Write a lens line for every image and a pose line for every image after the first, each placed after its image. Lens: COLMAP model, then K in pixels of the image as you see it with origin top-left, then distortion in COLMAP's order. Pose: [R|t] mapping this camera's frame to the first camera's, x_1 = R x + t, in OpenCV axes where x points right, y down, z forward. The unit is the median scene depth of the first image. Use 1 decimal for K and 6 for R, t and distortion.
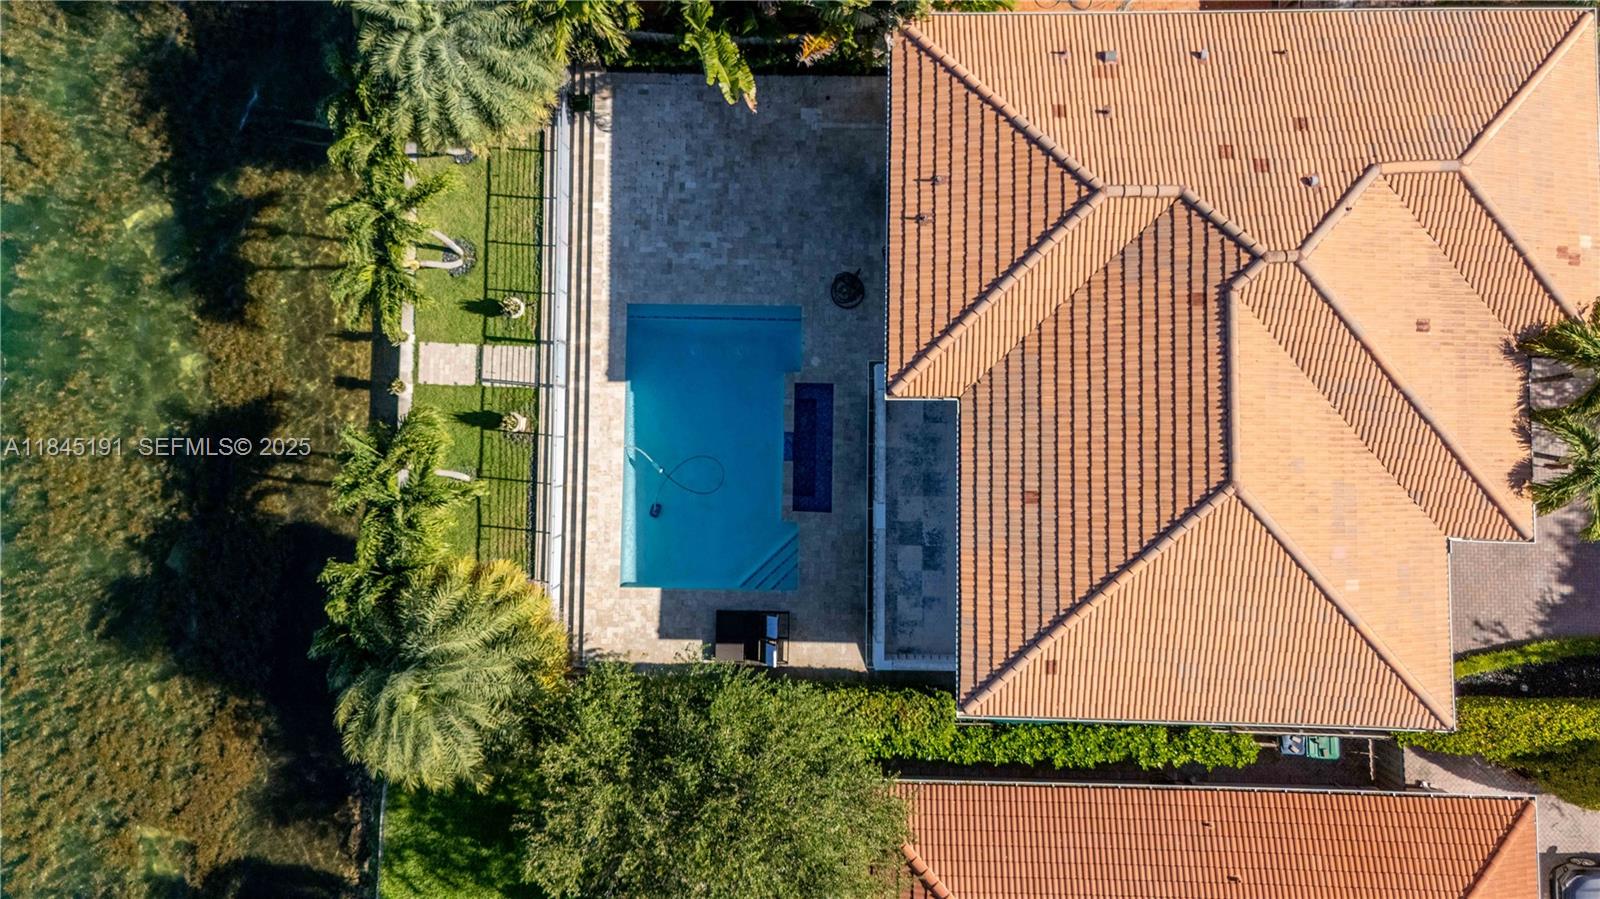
lens RADIAL K [[1197.7, 0, 788.4], [0, 1197.7, 366.2], [0, 0, 1]] dist [0.057906, -0.031584]
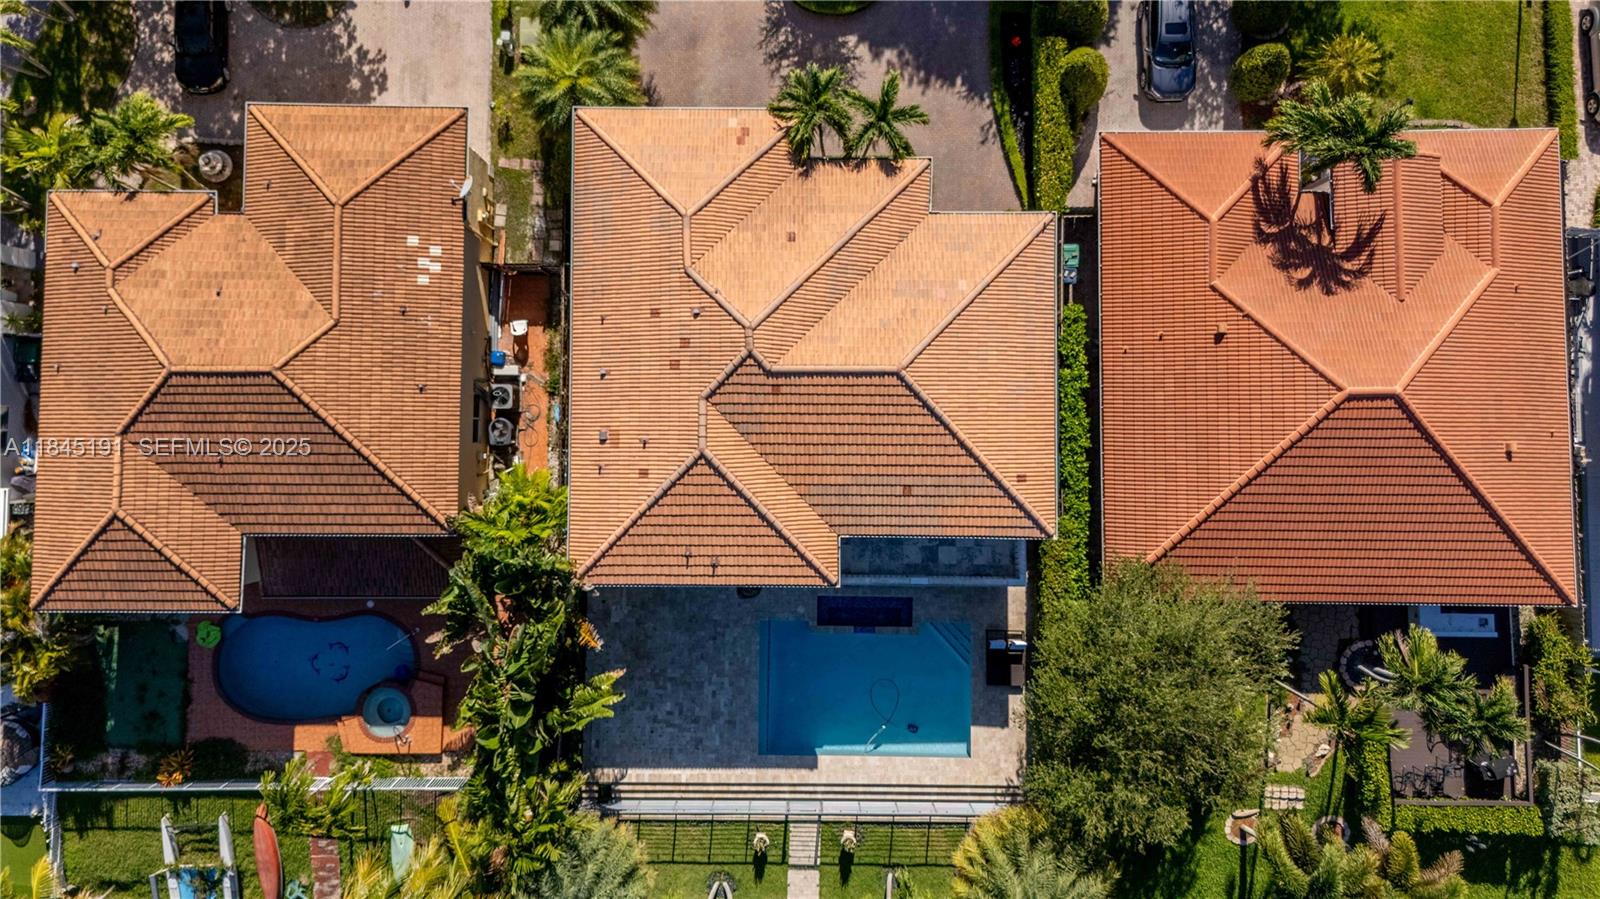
lens RADIAL K [[1207.8, 0, 786.4], [0, 1207.8, 365.2], [0, 0, 1]] dist [0.072552, -0.052964]
pose [[-0.005942, -0.997142, 0.075320, 0.241130], [0.998560, -0.001901, 0.053607, -0.115722], [-0.053310, 0.075530, 0.995717, -0.467620]]
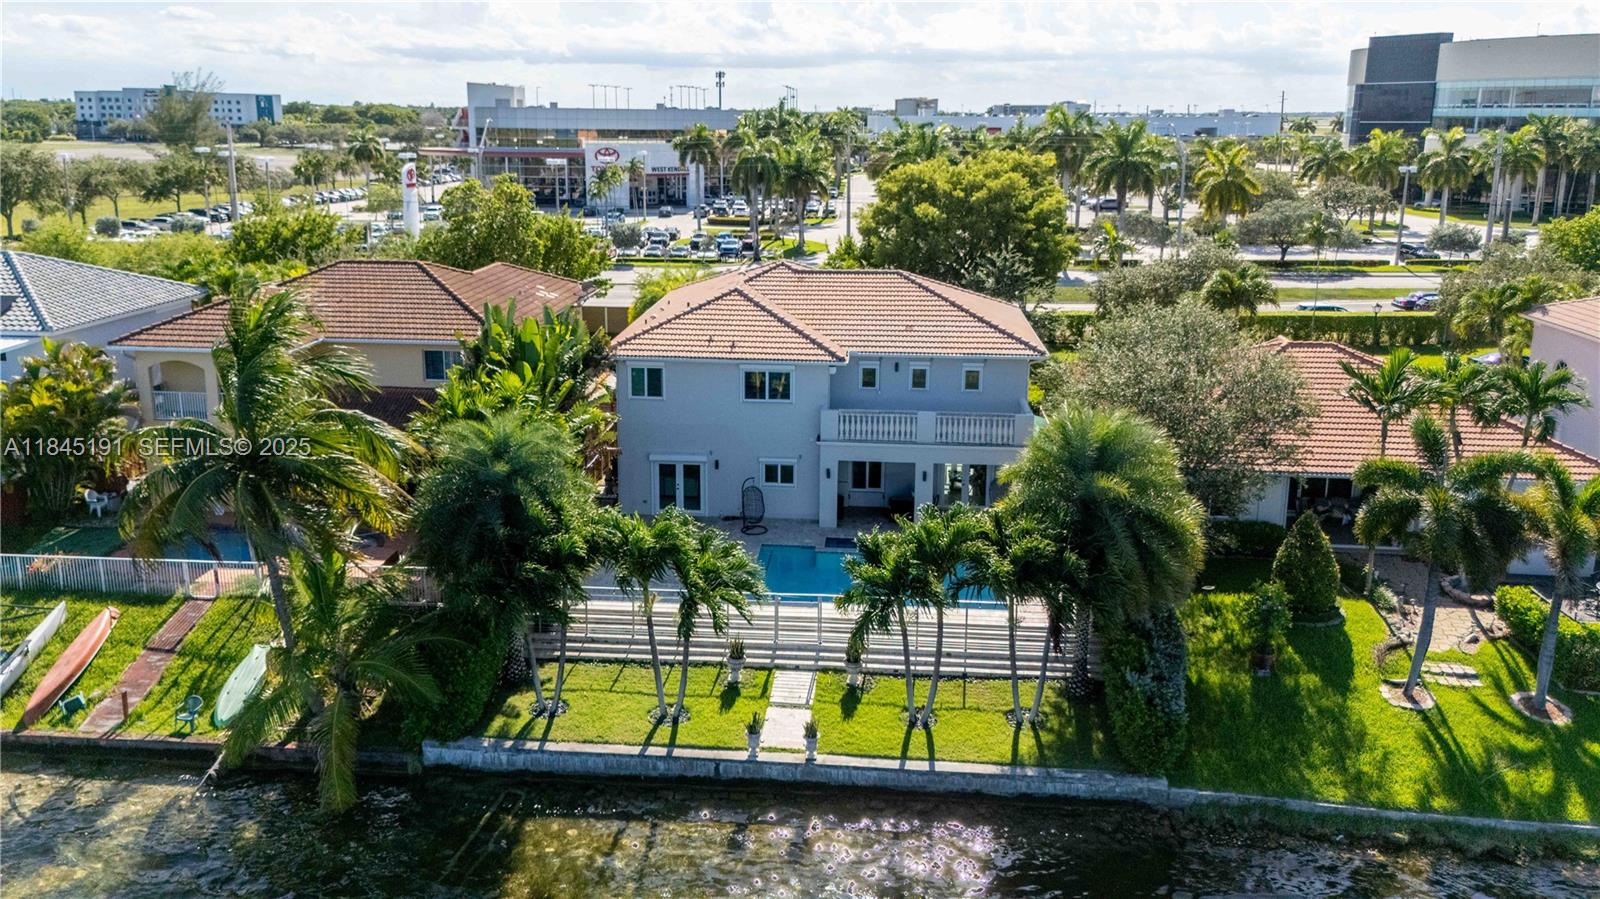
lens RADIAL K [[1207.8, 0, 786.4], [0, 1207.8, 365.2], [0, 0, 1]] dist [0.072552, -0.052964]
pose [[0.070241, -0.189206, 0.979422, -1.442171], [0.995333, 0.078419, -0.056233, 0.036436], [-0.066166, 0.978801, 0.193832, 0.722675]]
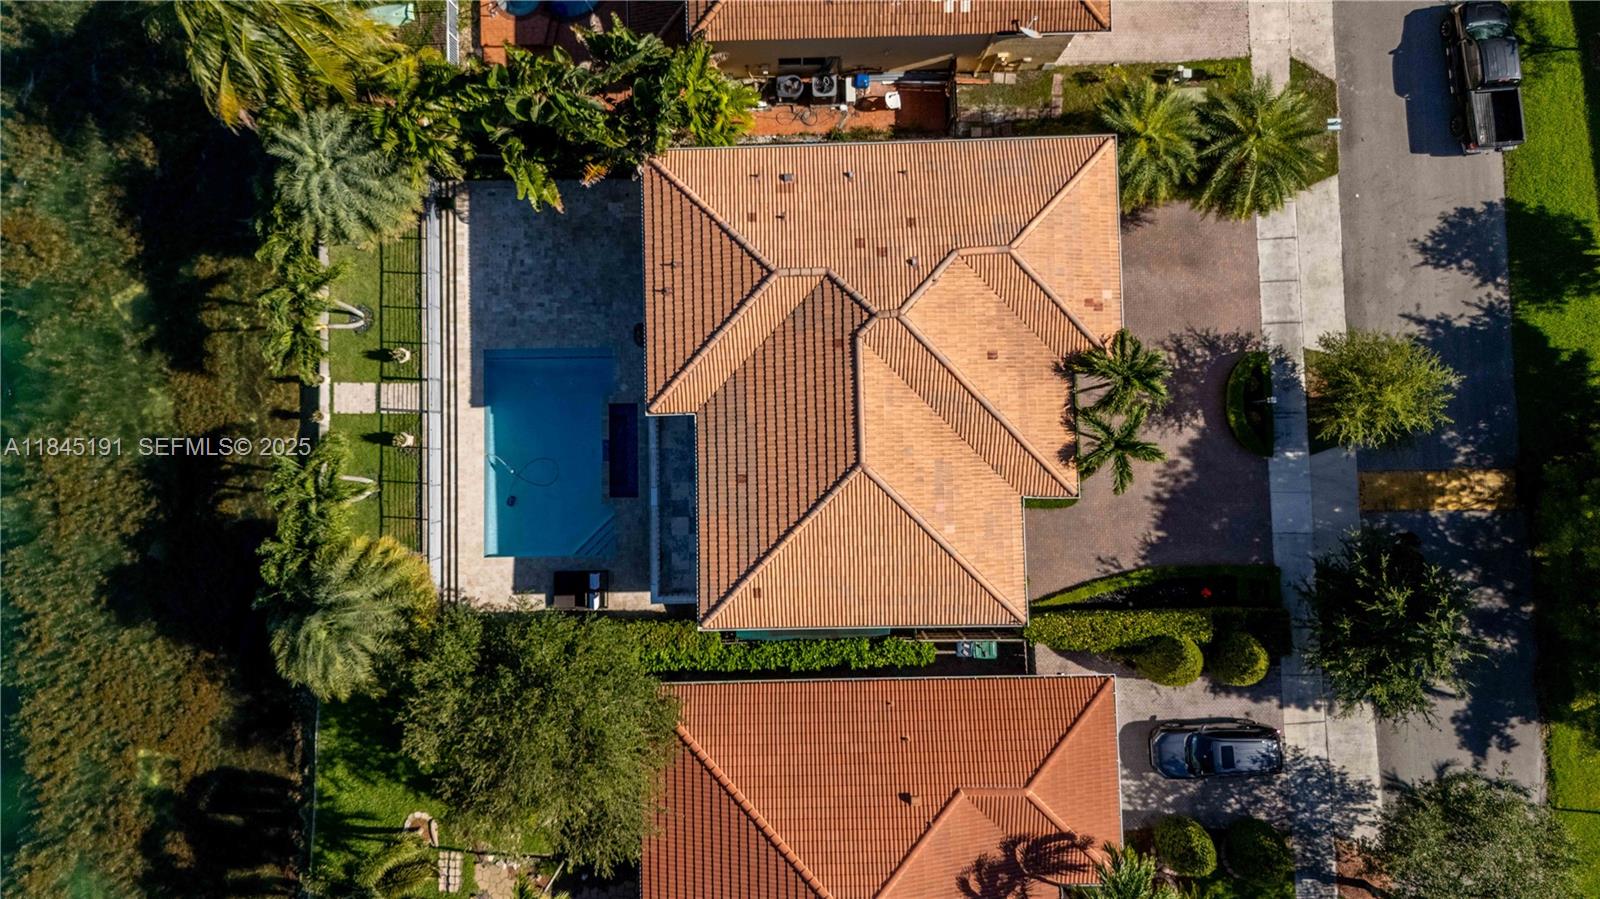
lens RADIAL K [[1207.8, 0, 786.4], [0, 1207.8, 365.2], [0, 0, 1]] dist [0.072552, -0.052964]
pose [[0.999407, -0.033362, 0.008549, 0.245409], [0.033377, 0.999442, -0.001627, -0.026041], [-0.008490, 0.001911, 0.999962, -0.478653]]
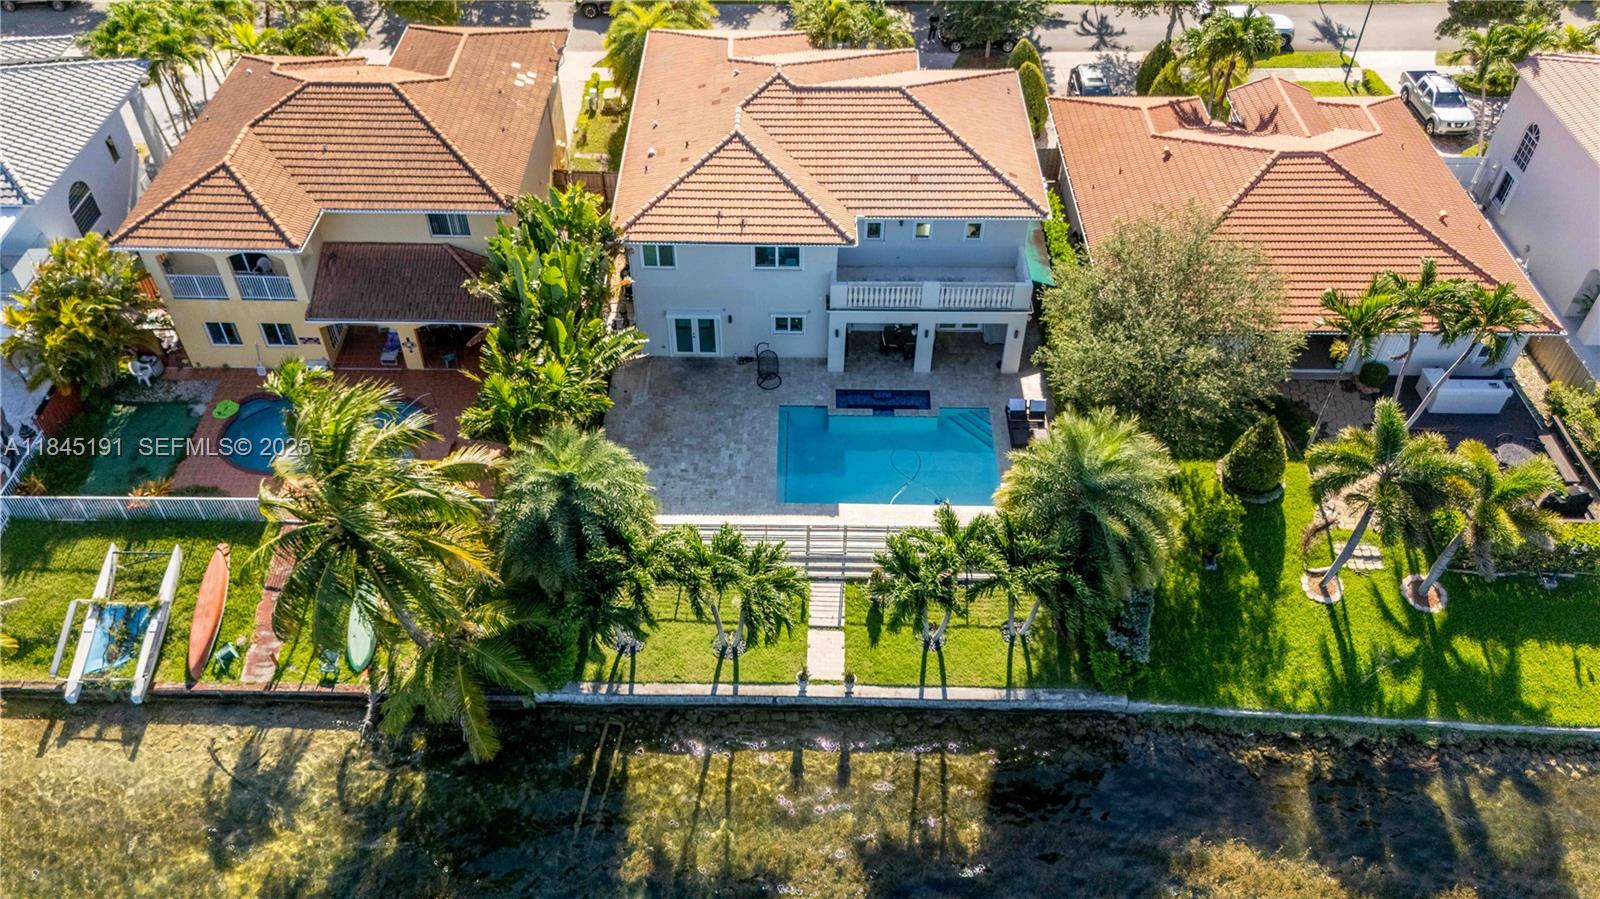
lens RADIAL K [[1197.7, 0, 788.4], [0, 1197.7, 366.2], [0, 0, 1]] dist [0.057906, -0.031584]
pose [[0.002199, -0.666065, 0.745890, -1.200086], [0.998247, 0.045579, 0.037759, -0.115651], [-0.059147, 0.744499, 0.664998, 0.089922]]
